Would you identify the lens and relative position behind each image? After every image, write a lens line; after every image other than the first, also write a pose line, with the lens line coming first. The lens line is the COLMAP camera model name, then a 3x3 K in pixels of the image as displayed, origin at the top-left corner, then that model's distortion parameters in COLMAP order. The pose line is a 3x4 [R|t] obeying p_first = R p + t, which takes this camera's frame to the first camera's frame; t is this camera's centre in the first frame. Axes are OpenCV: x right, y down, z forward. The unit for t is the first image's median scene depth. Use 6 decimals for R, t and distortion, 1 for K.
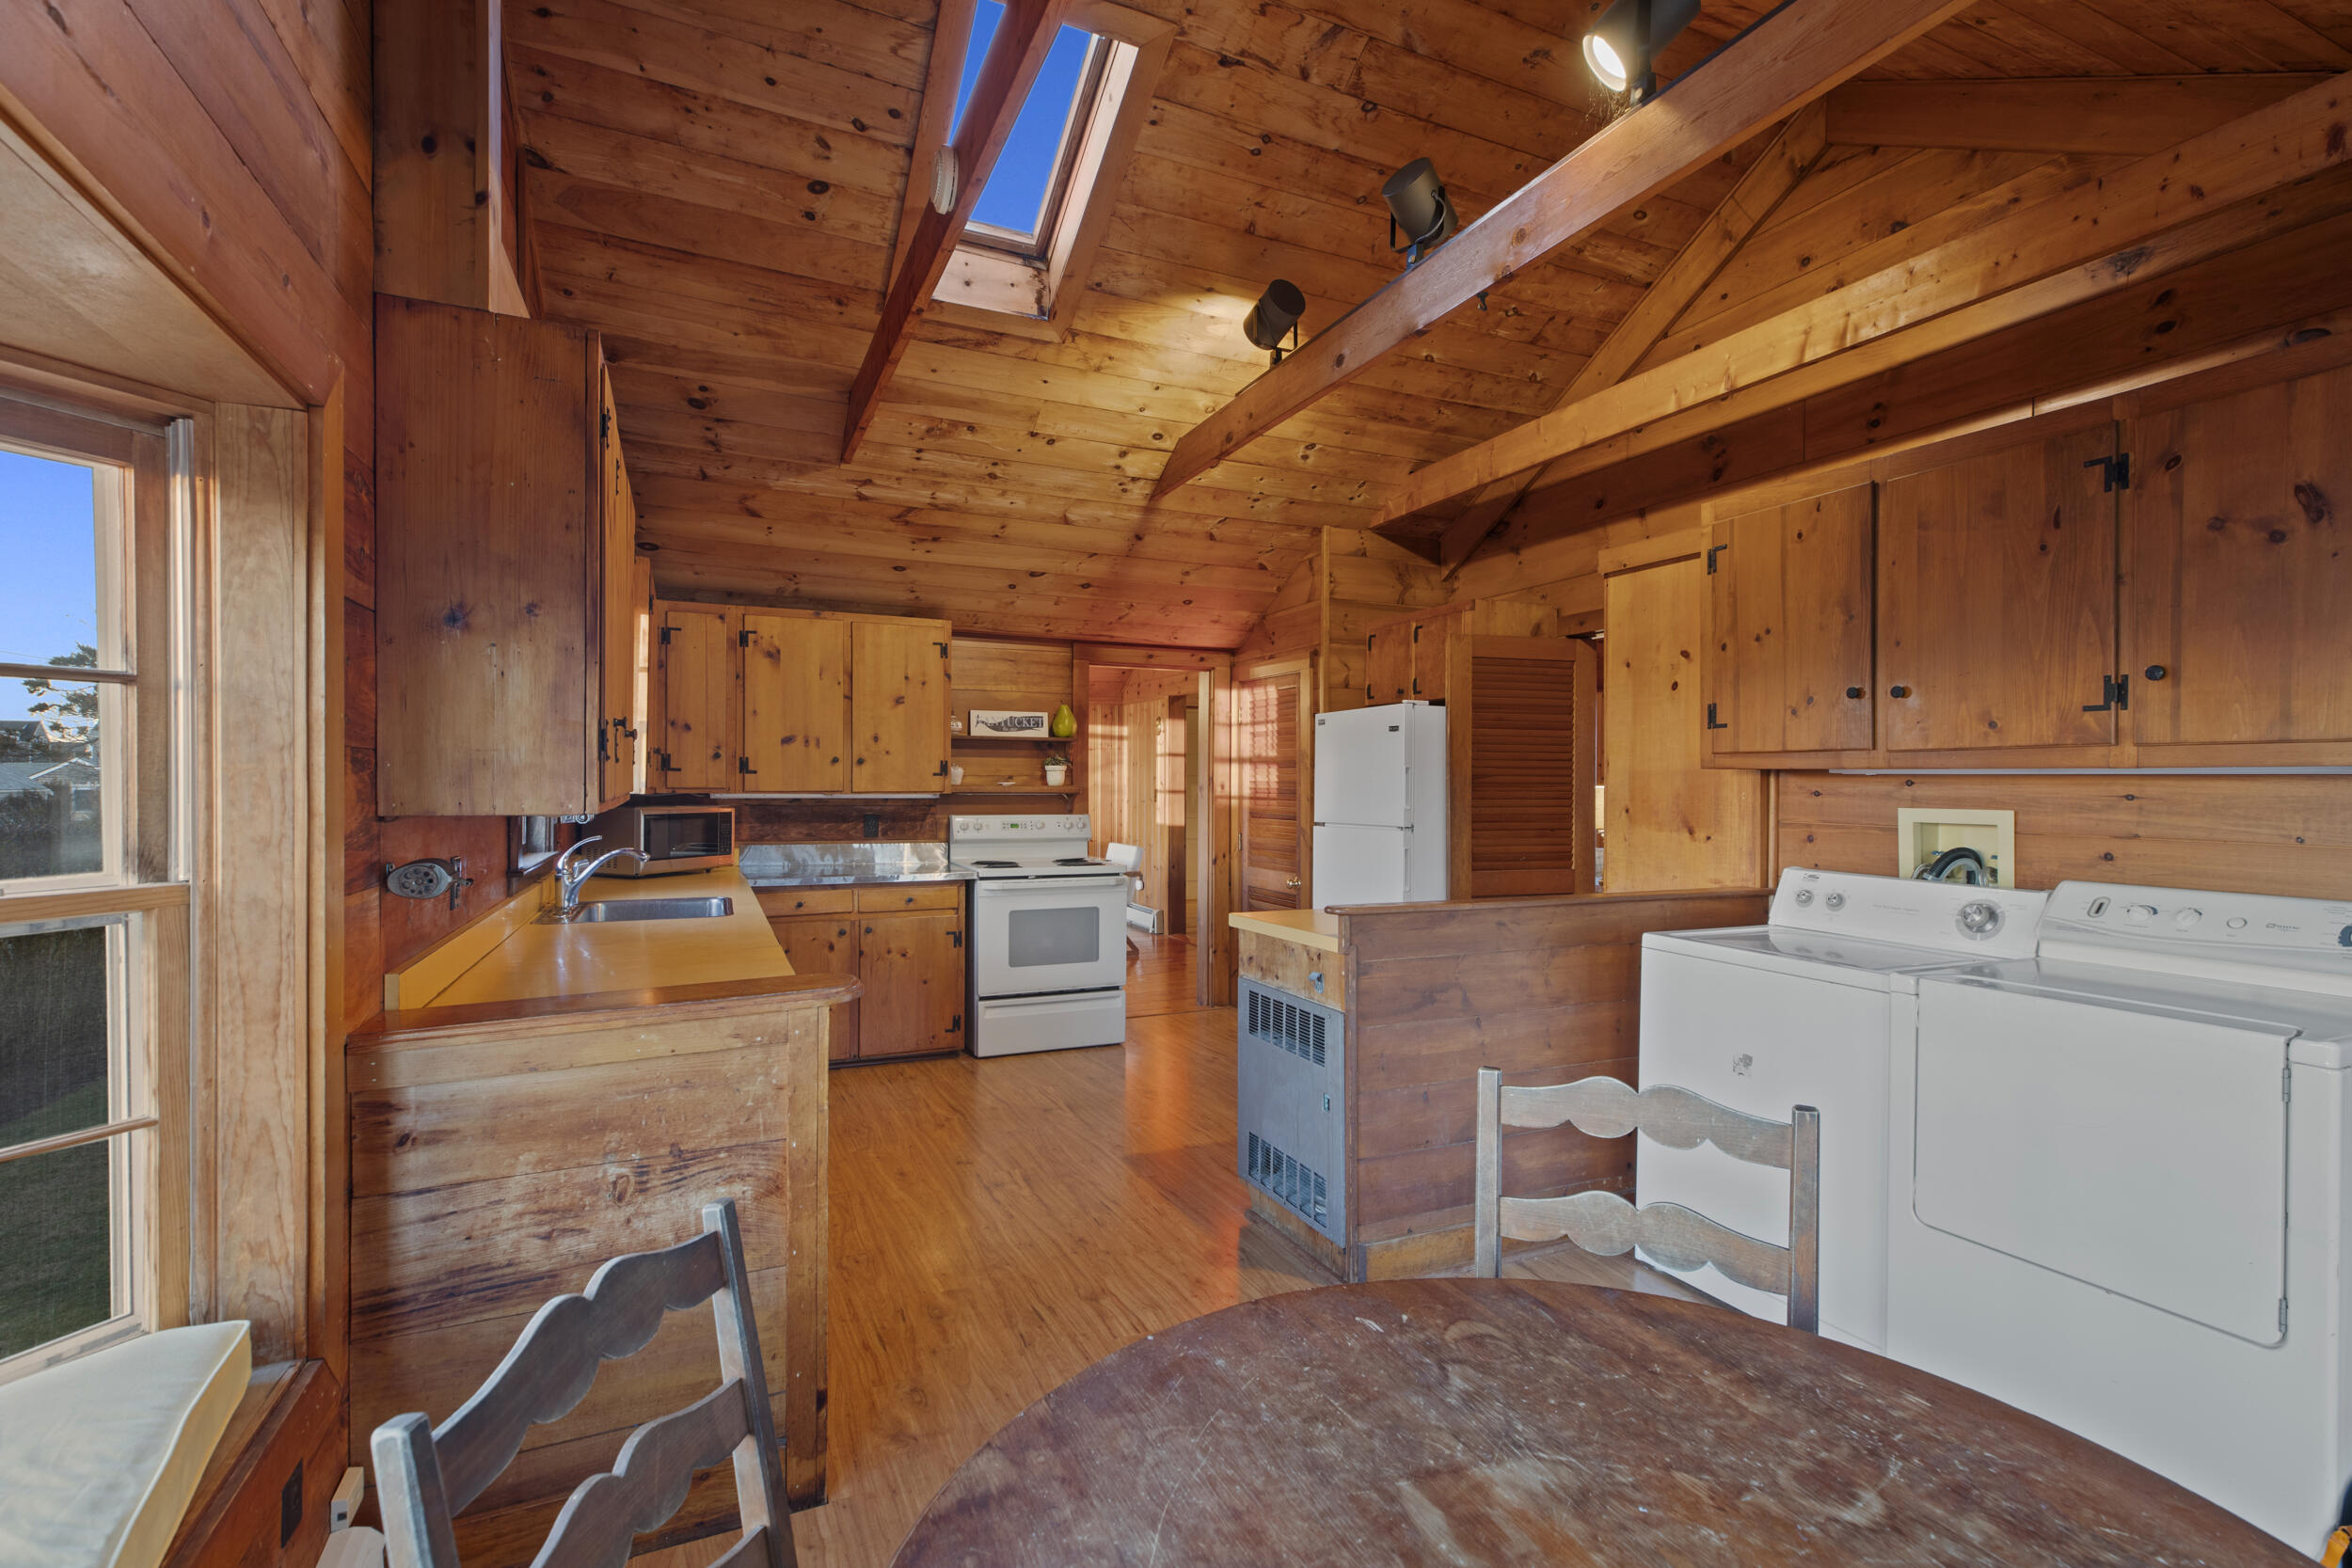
lens RADIAL K [[1096.3, 0, 1170.6], [0, 1096.3, 773.6], [0, 0, 1]] dist [0.008988, 0.001763]
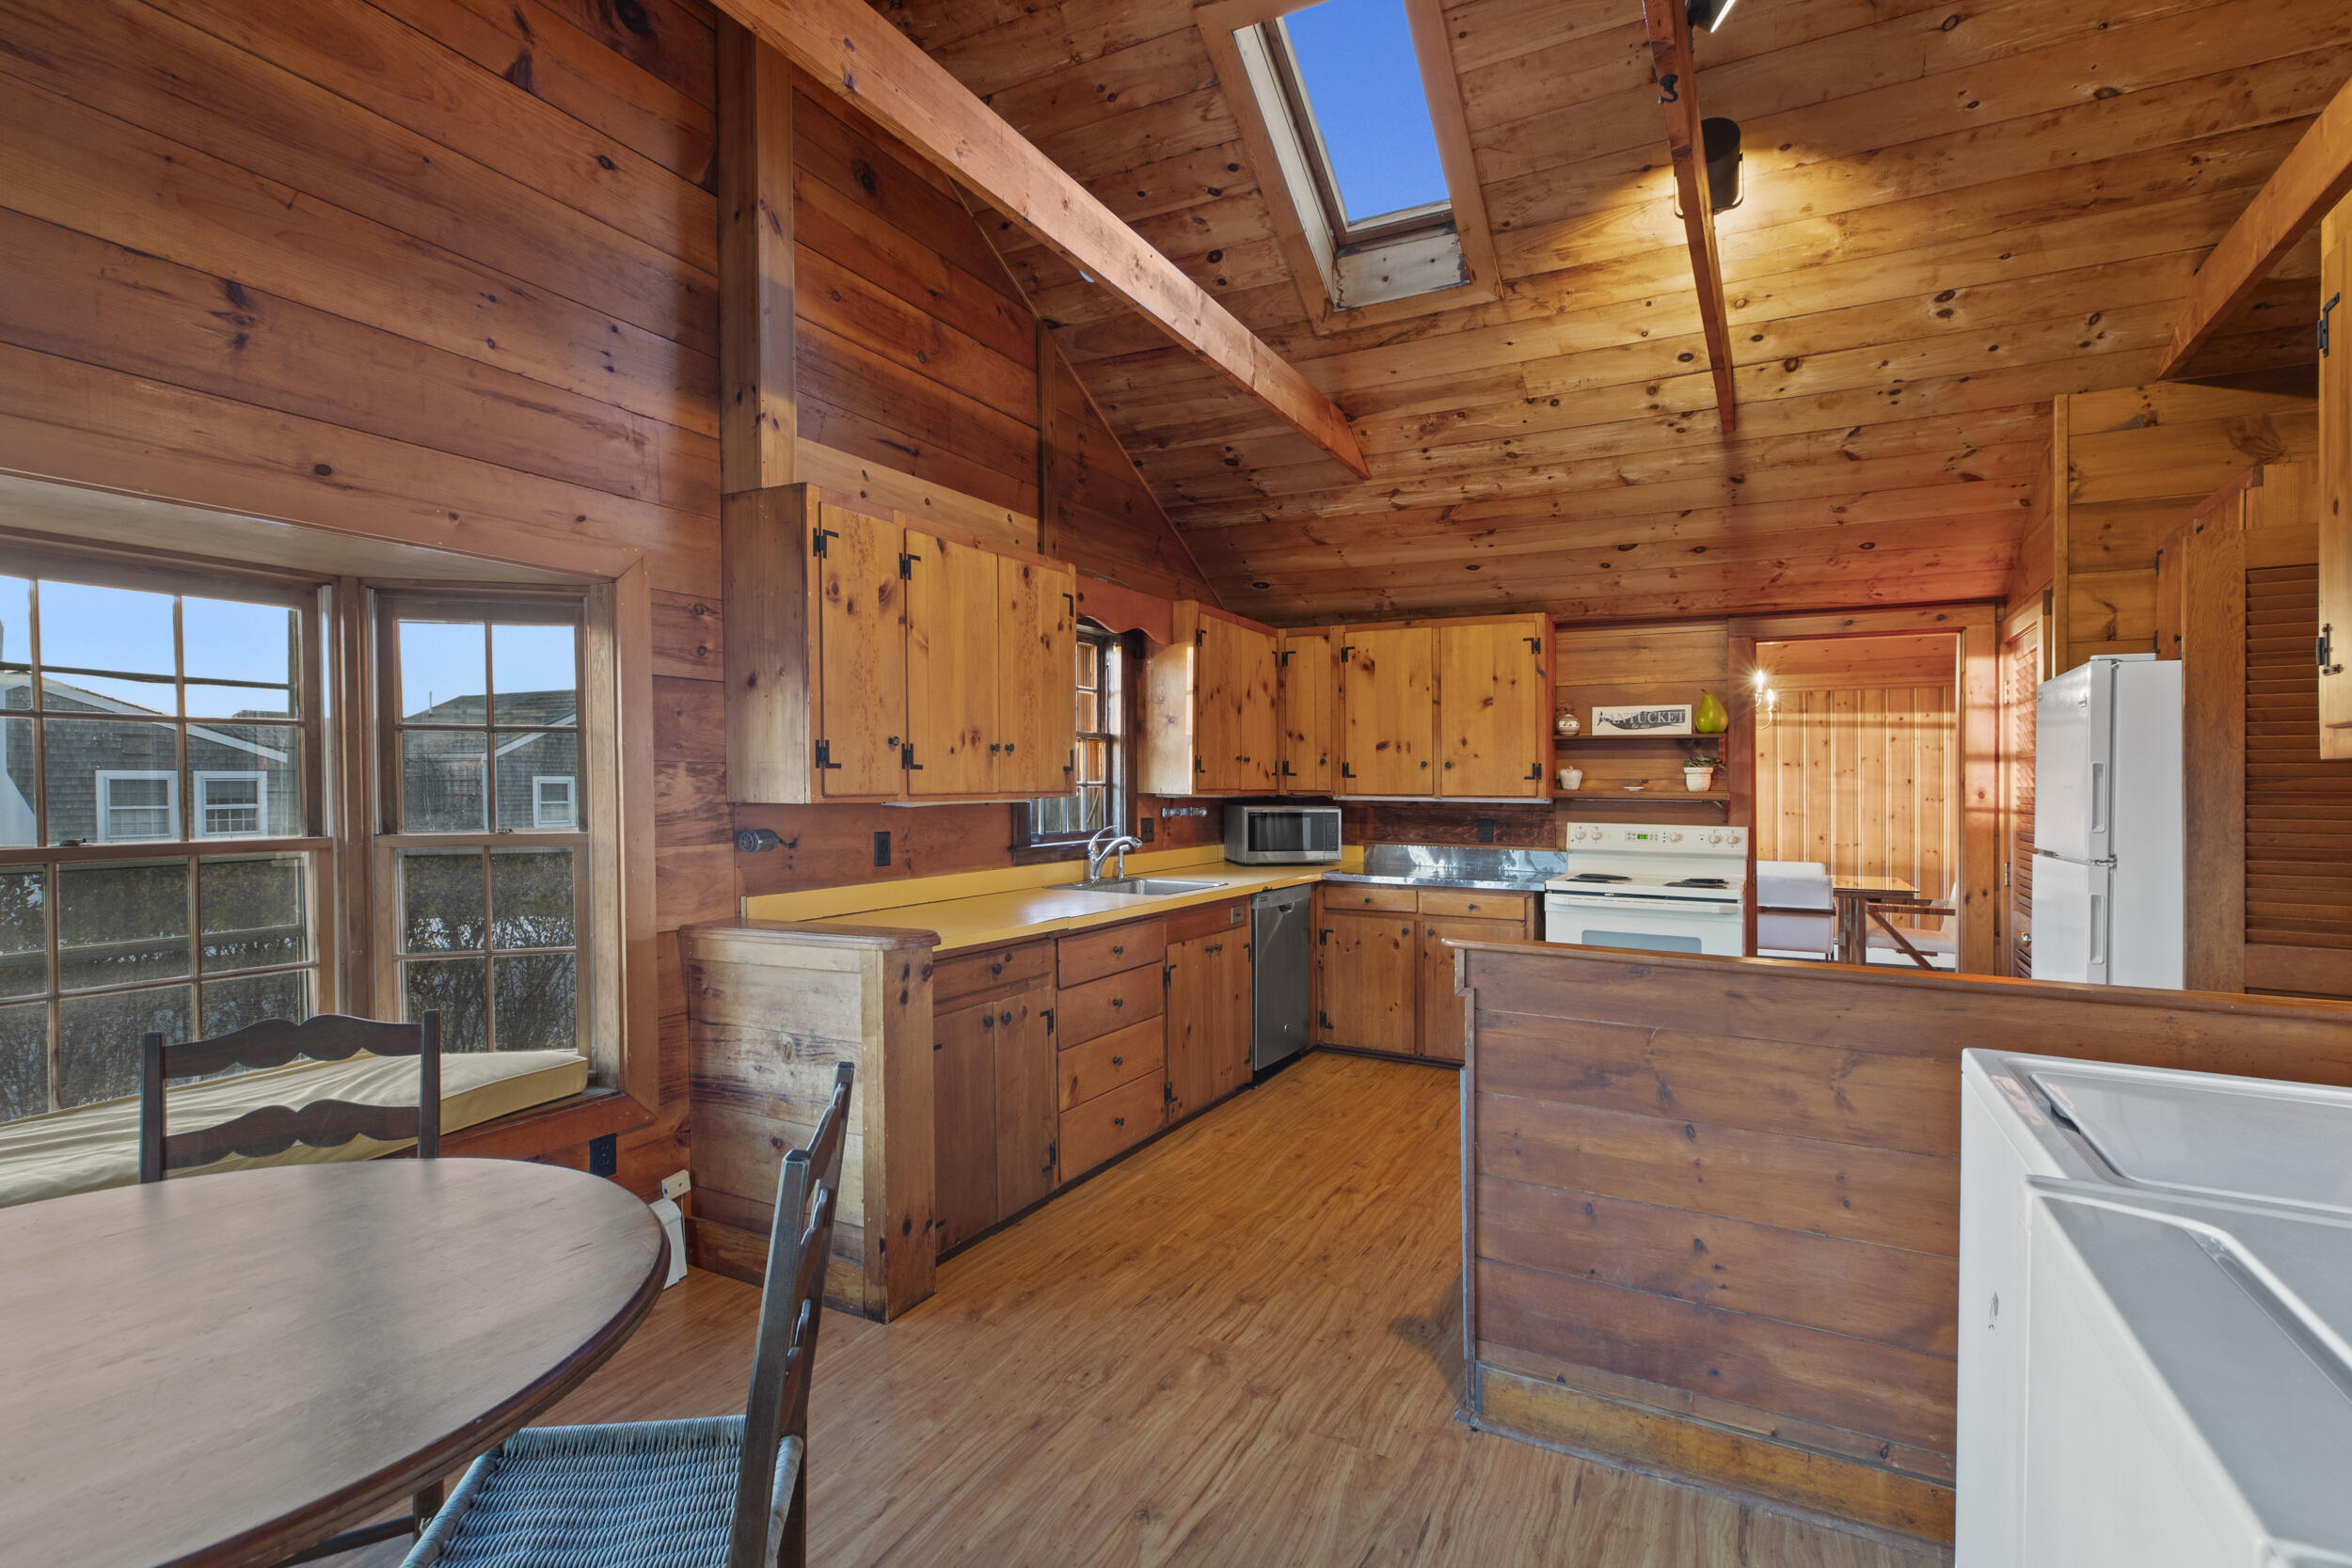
lens RADIAL K [[1096.3, 0, 1141.5], [0, 1096.3, 786.9], [0, 0, 1]] dist [0.008988, 0.001763]
pose [[0.599292, 0.003357, -0.800524, 0.367568], [0.001931, 0.999982, 0.005639, 0.002631], [0.800528, -0.004925, 0.599275, 0.179663]]
